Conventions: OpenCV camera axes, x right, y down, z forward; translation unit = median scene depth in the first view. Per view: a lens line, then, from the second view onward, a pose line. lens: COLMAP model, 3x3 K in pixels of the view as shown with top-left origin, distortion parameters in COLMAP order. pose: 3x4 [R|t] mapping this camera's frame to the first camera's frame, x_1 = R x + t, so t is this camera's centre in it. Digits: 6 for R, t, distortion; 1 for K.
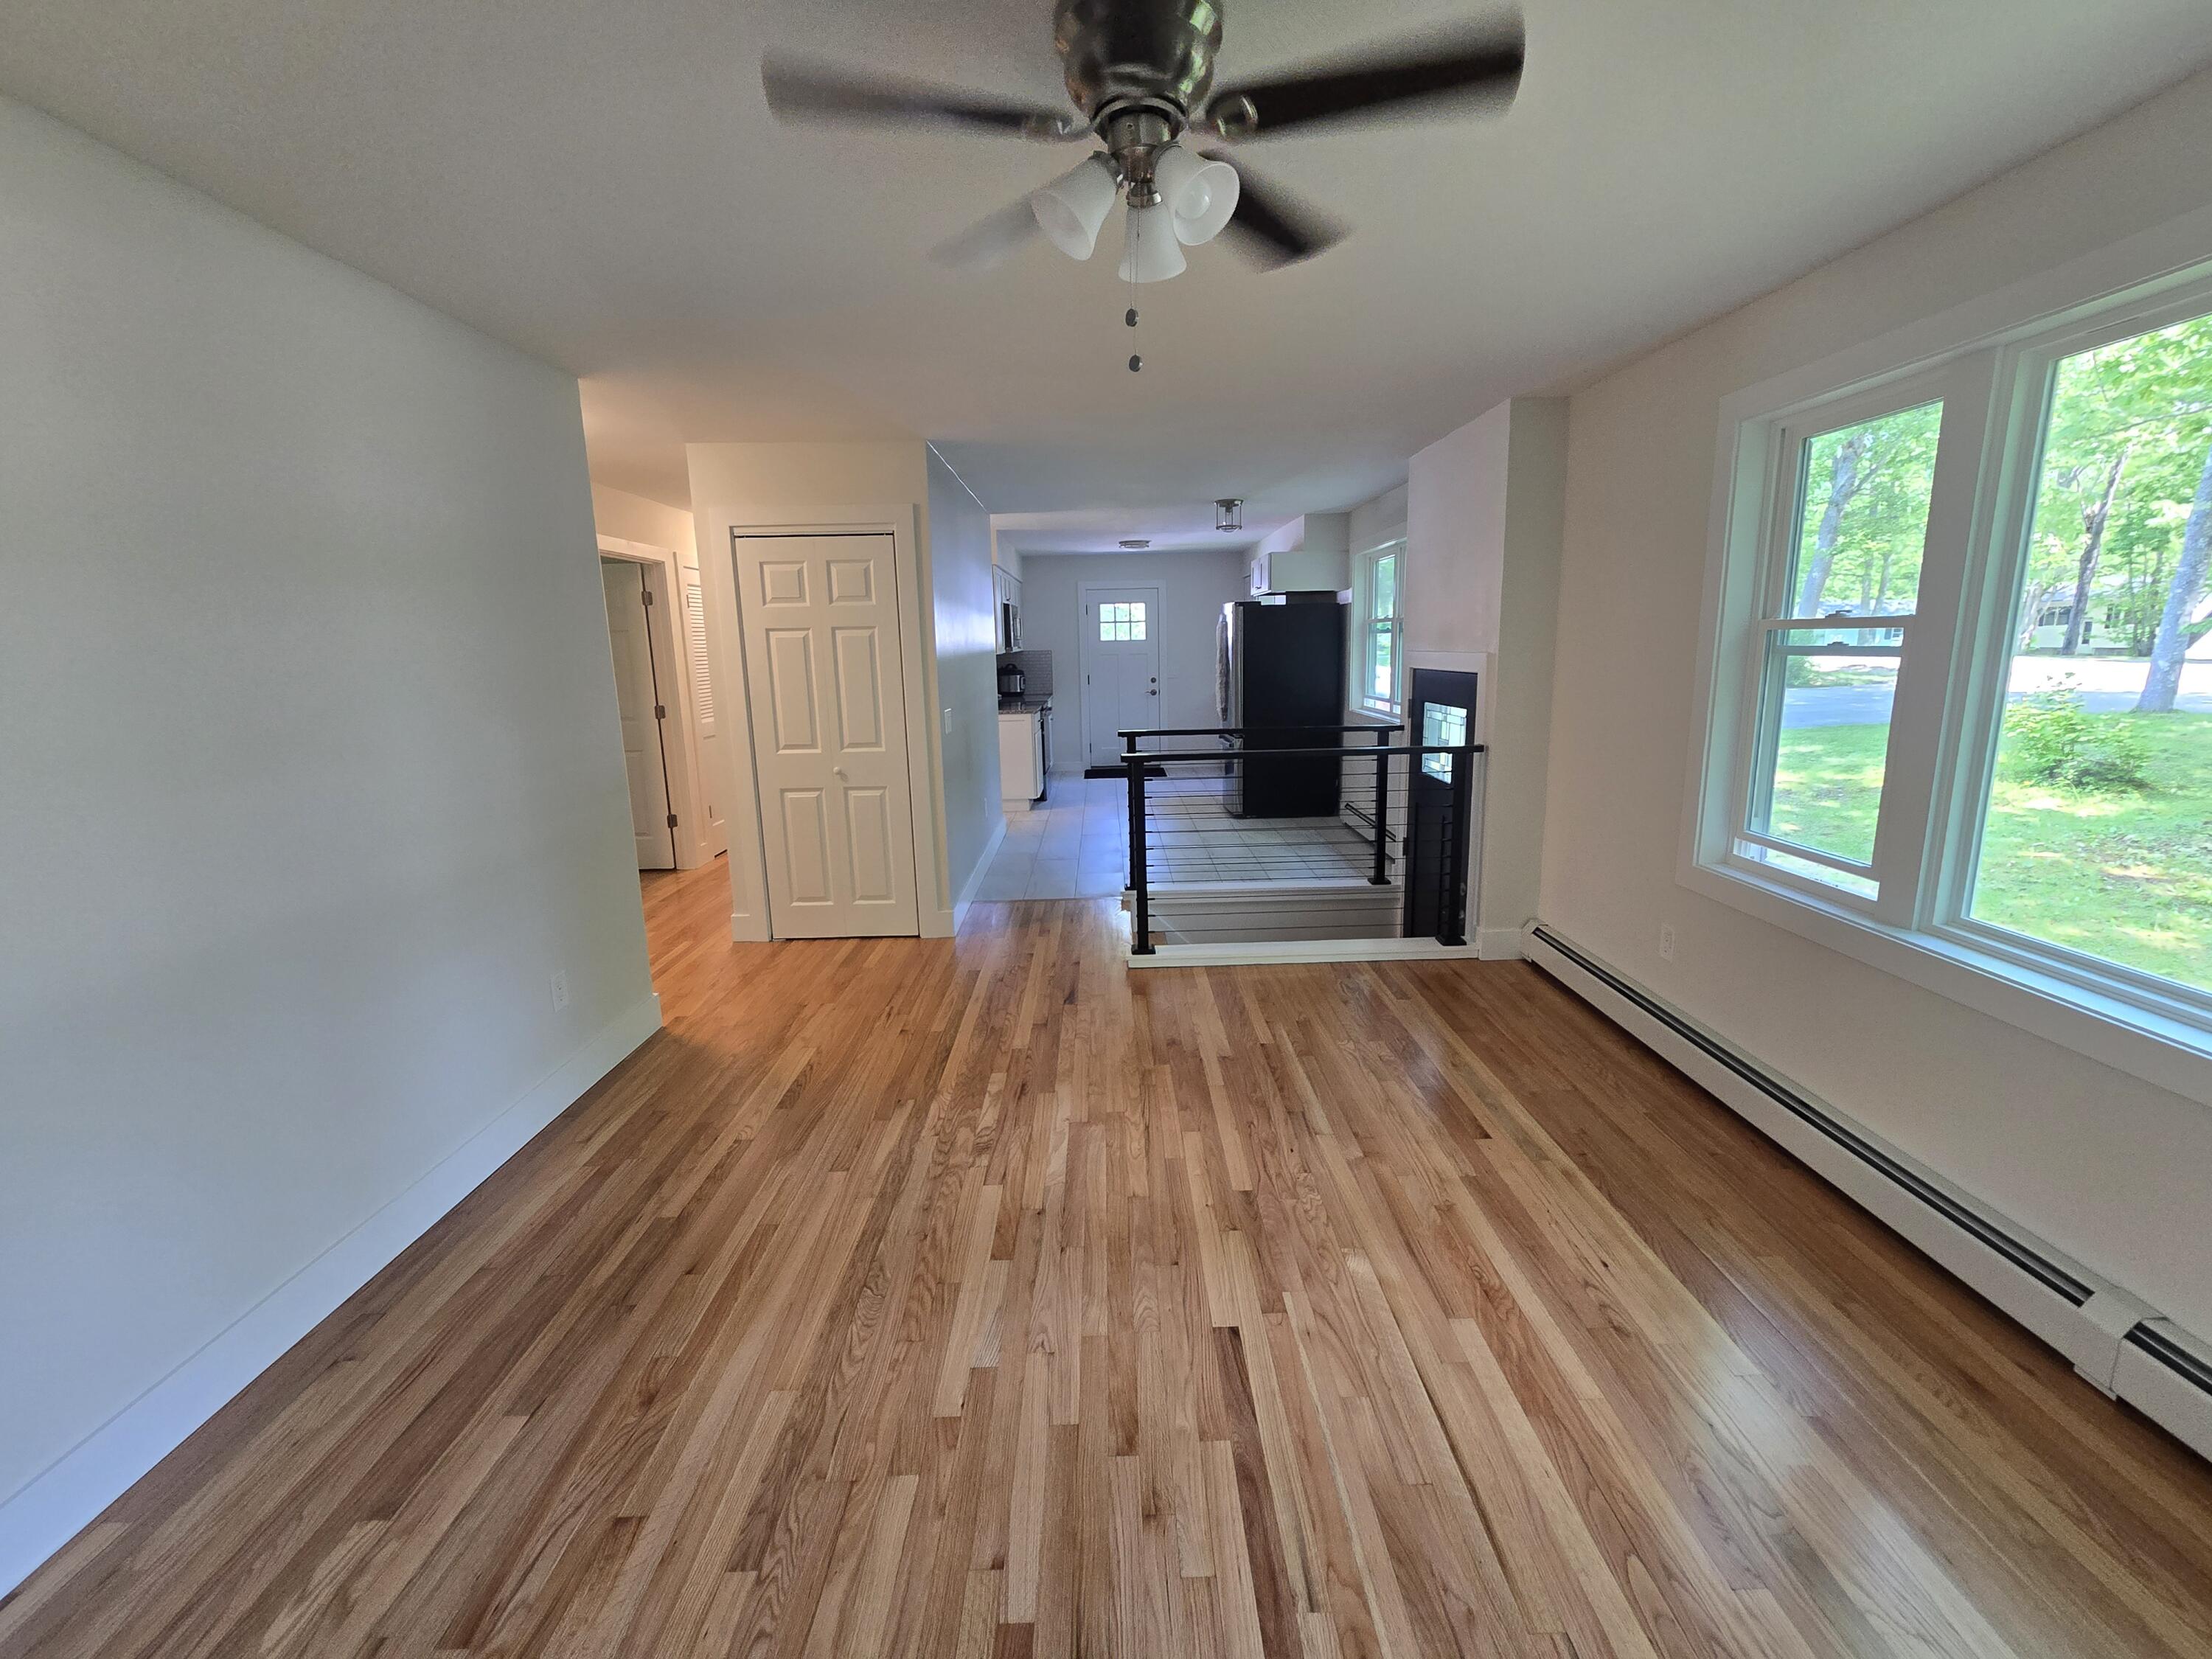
lens RADIAL K [[907.2, 0, 1115.5], [0, 907.2, 804.5], [0, 0, 1]] dist [-0.008063, 0.002081]
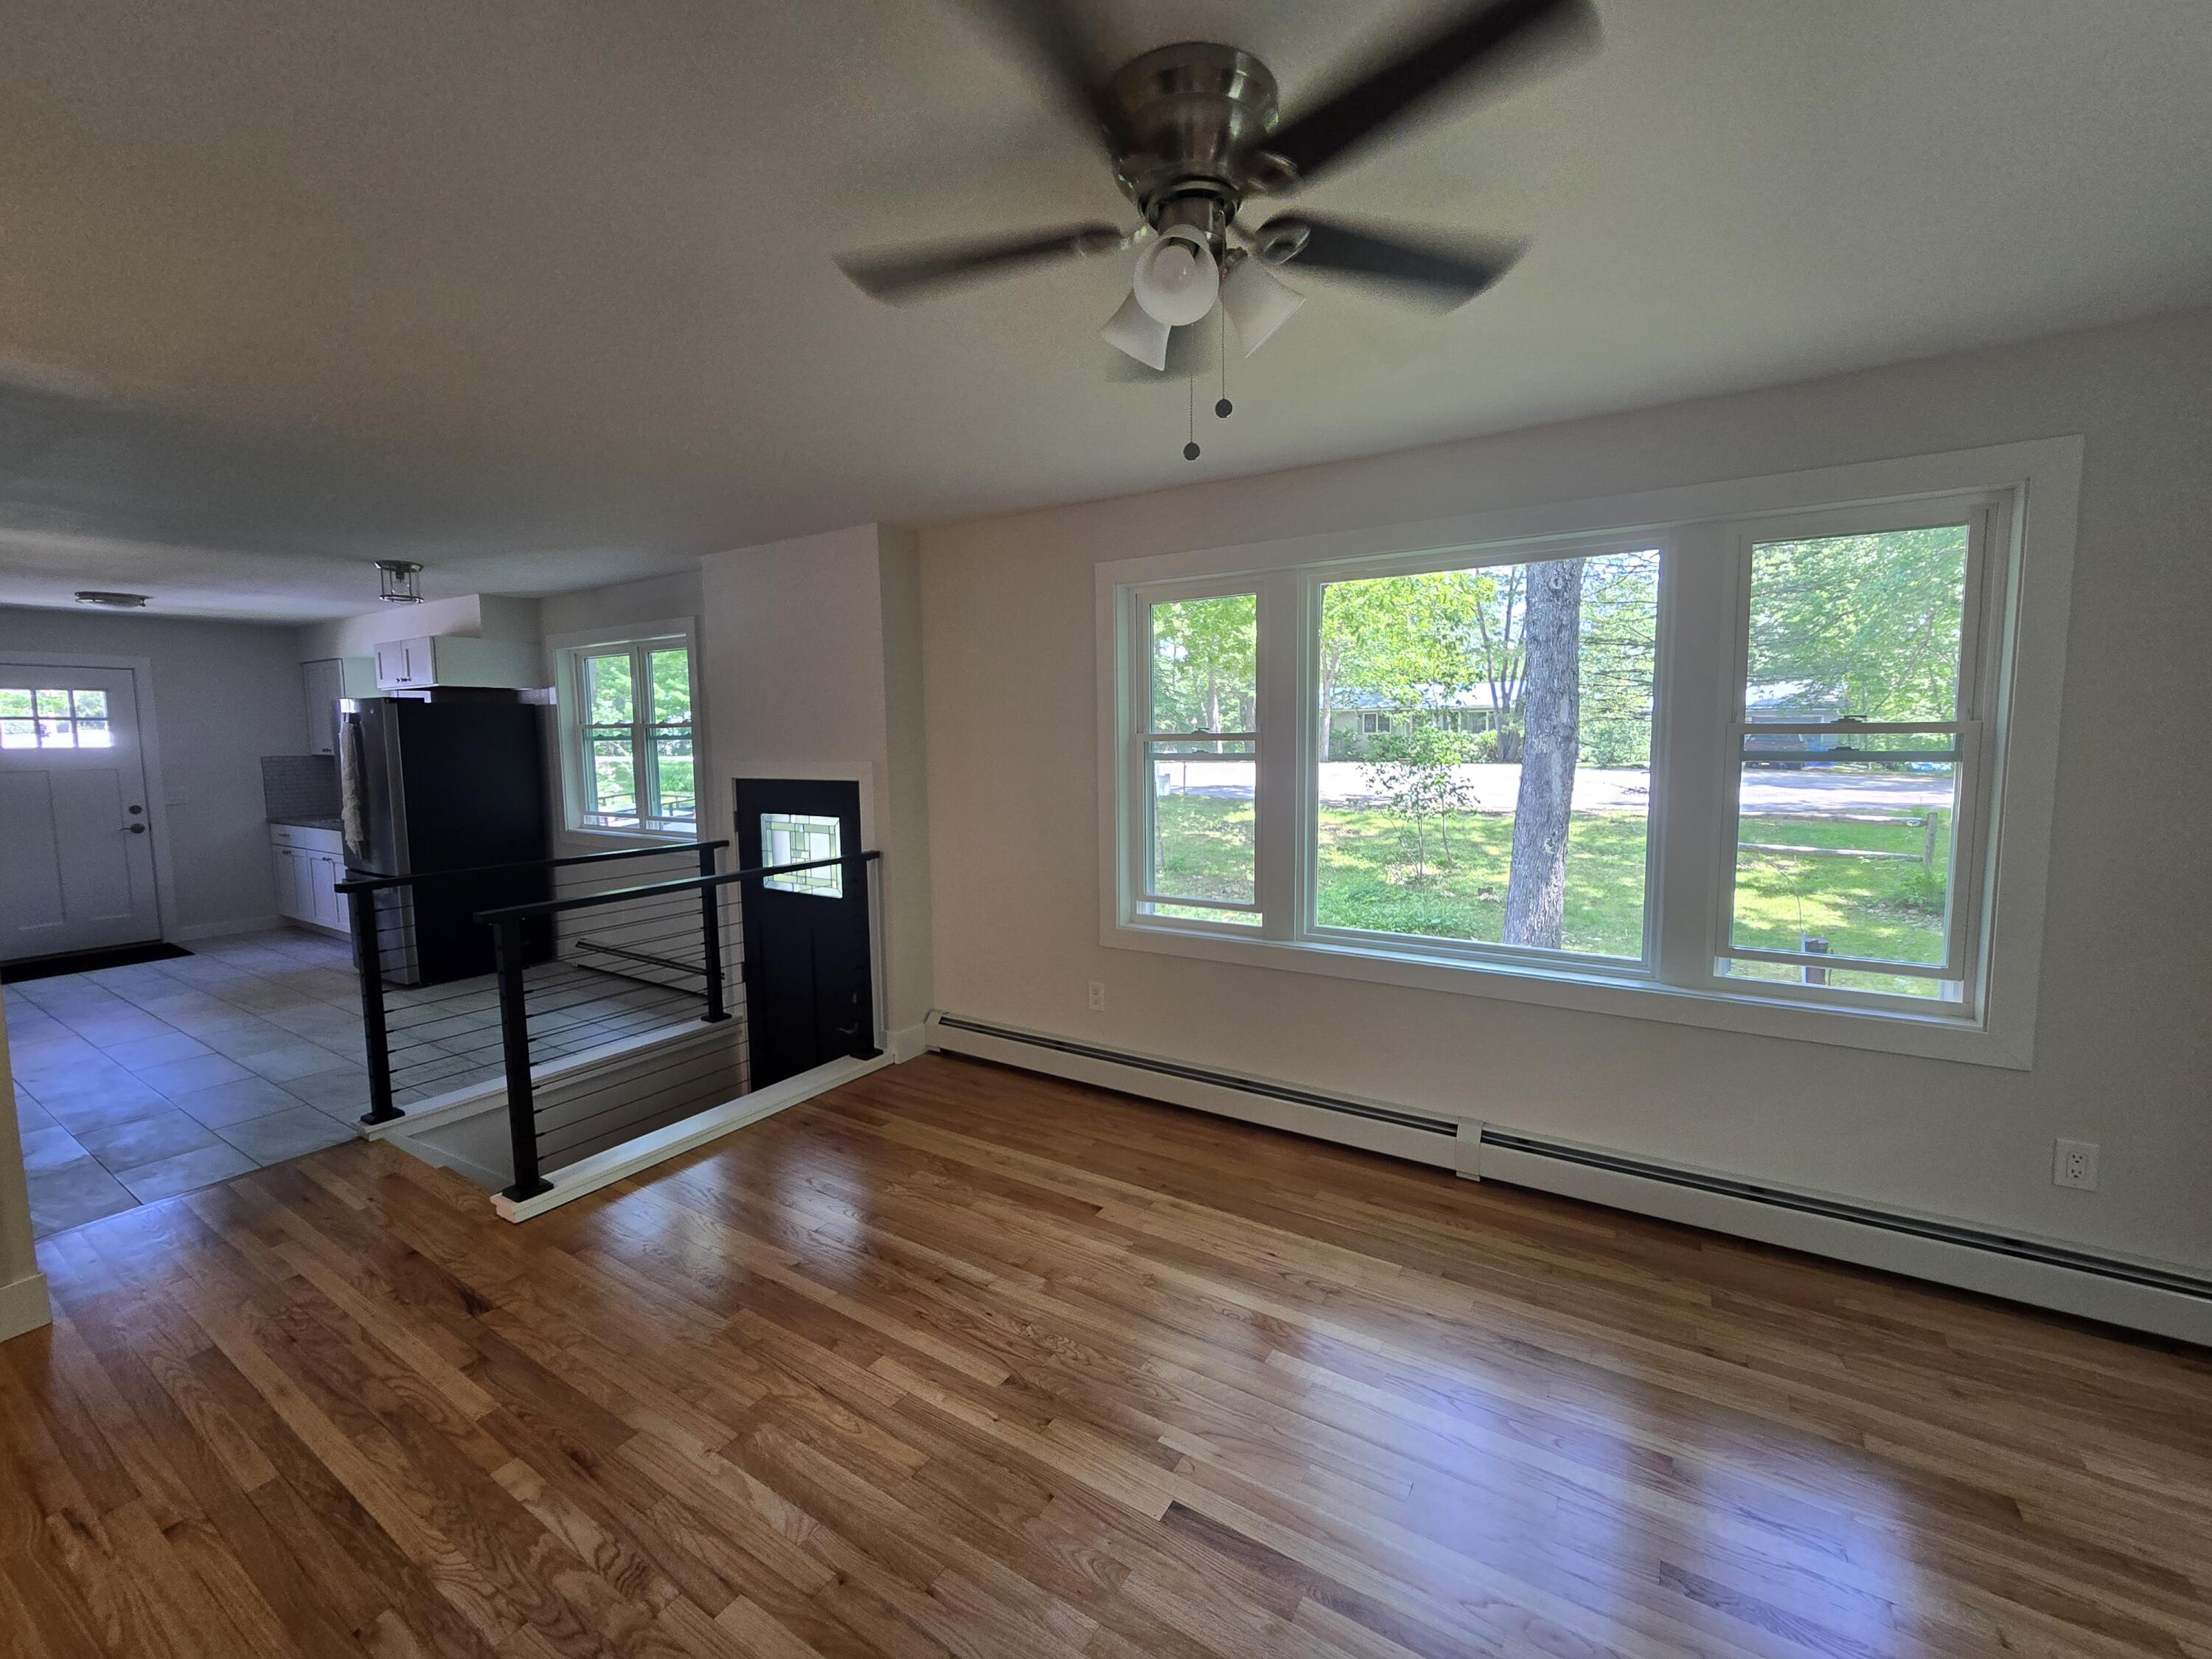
lens RADIAL K [[907.2, 0, 1108.8], [0, 907.2, 815.2], [0, 0, 1]] dist [-0.008063, 0.002081]
pose [[0.550056, -0.060656, 0.832922, -0.415967], [0.147649, 0.988711, -0.025505, -0.058359], [-0.821972, 0.137009, 0.552802, 0.314884]]
